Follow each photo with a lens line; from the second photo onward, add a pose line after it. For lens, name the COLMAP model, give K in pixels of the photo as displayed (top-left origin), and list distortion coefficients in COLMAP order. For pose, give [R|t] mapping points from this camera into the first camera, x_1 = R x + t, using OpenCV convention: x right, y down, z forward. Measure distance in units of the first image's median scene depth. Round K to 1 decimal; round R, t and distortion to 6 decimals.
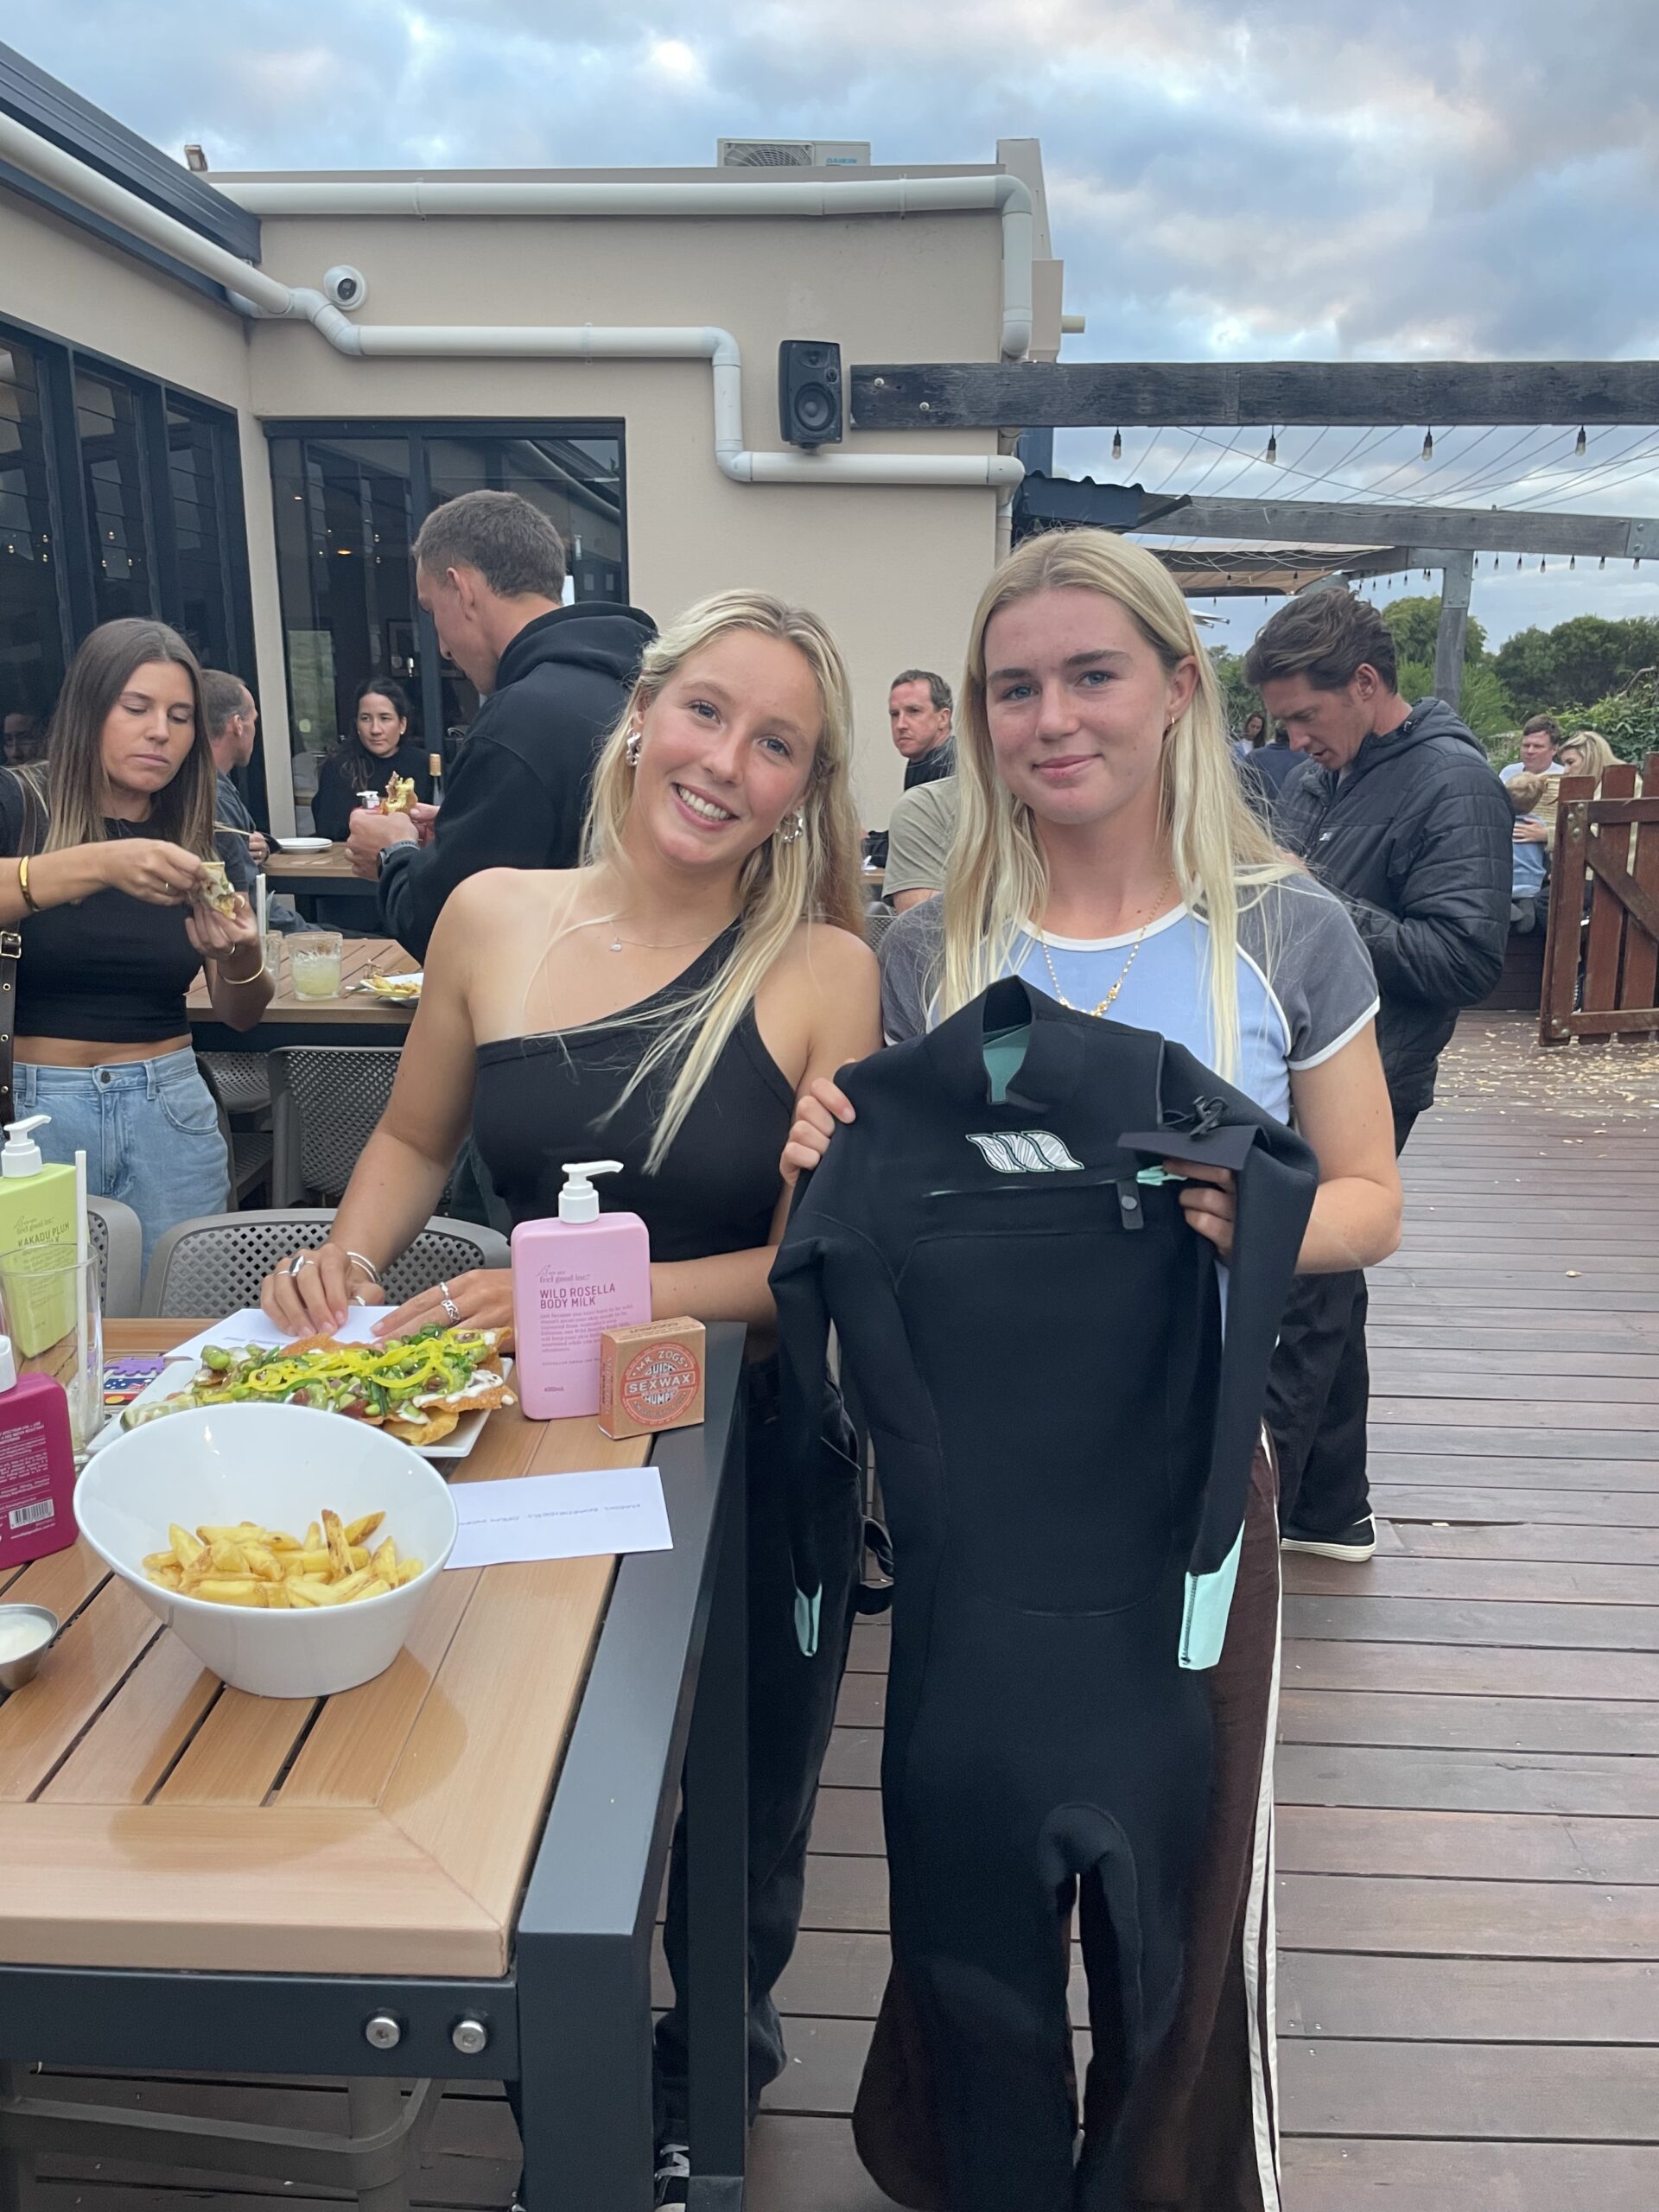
lens RADIAL K [[1694.9, 0, 805.9], [0, 1694.9, 1063.4], [0, 0, 1]] dist [0.083983, -0.124778]
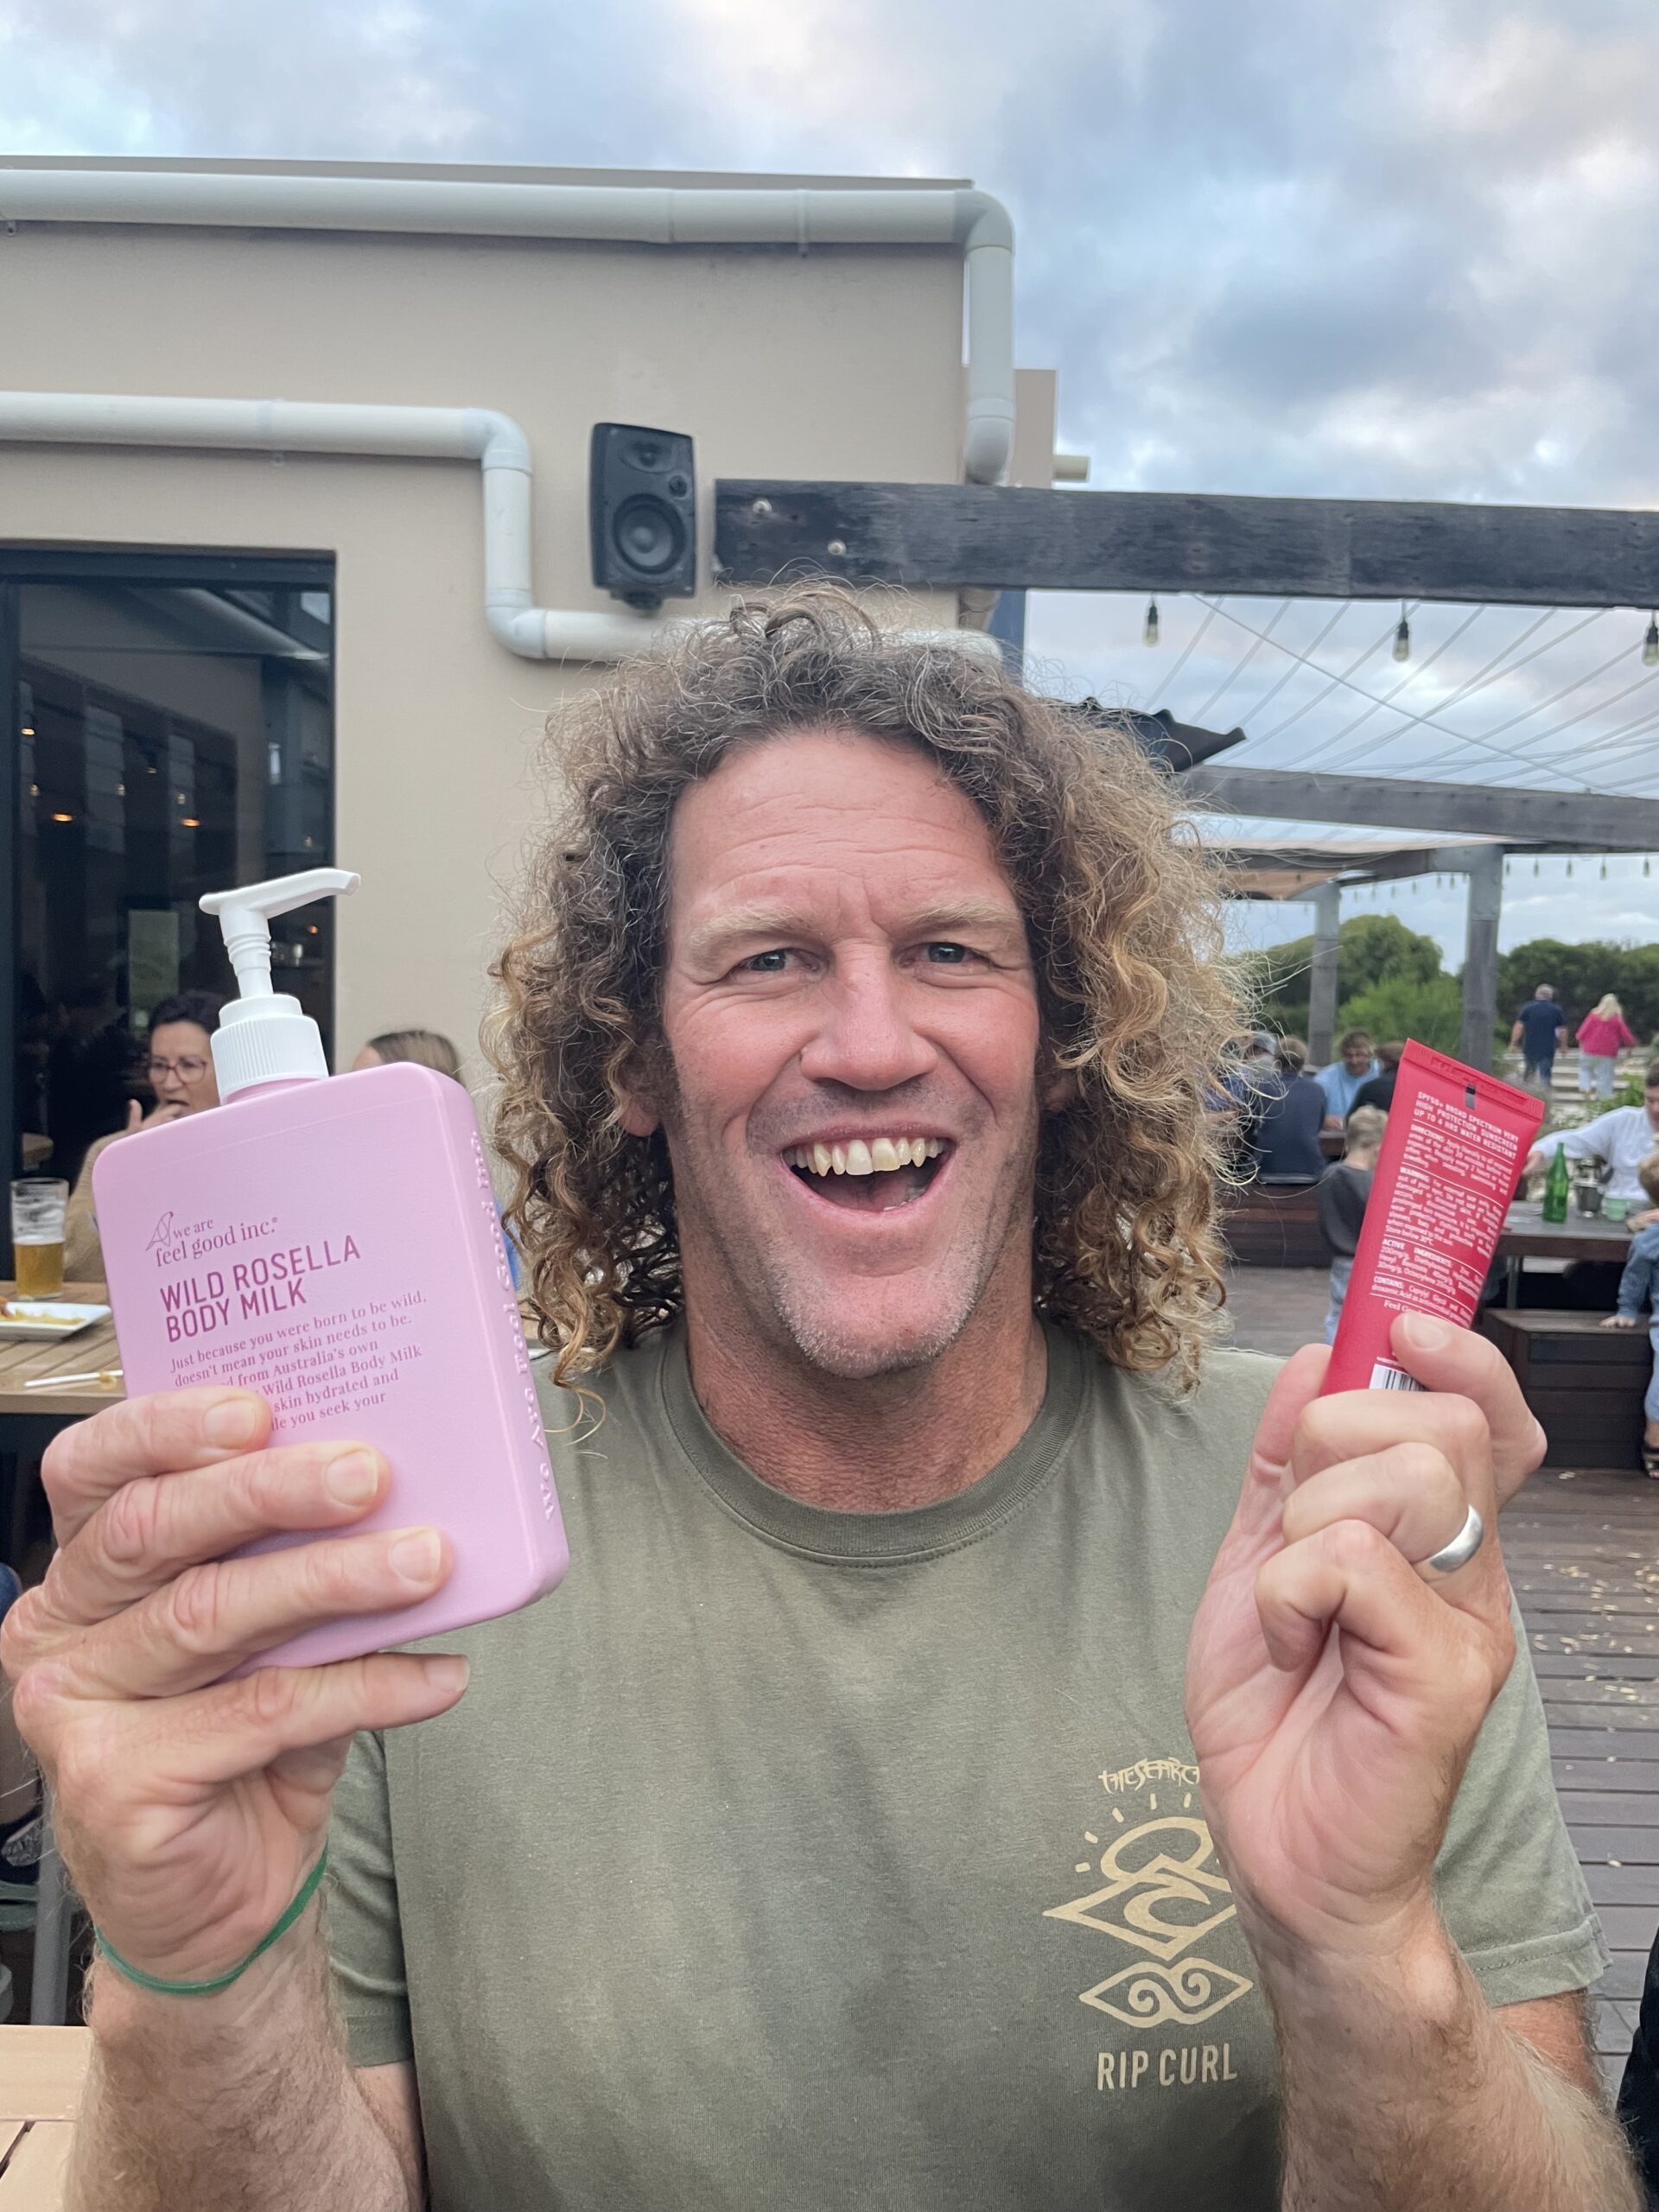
lens RADIAL K [[1703.4, 0, 835.3], [0, 1703.4, 1067.7], [0, 0, 1]] dist [0.086707, -0.131055]
pose [[0.998699, 0.021866, 0.046074, 0.044961], [-0.013750, 0.985412, -0.169630, -0.101556], [-0.049111, 0.168776, 0.984430, 0.436957]]
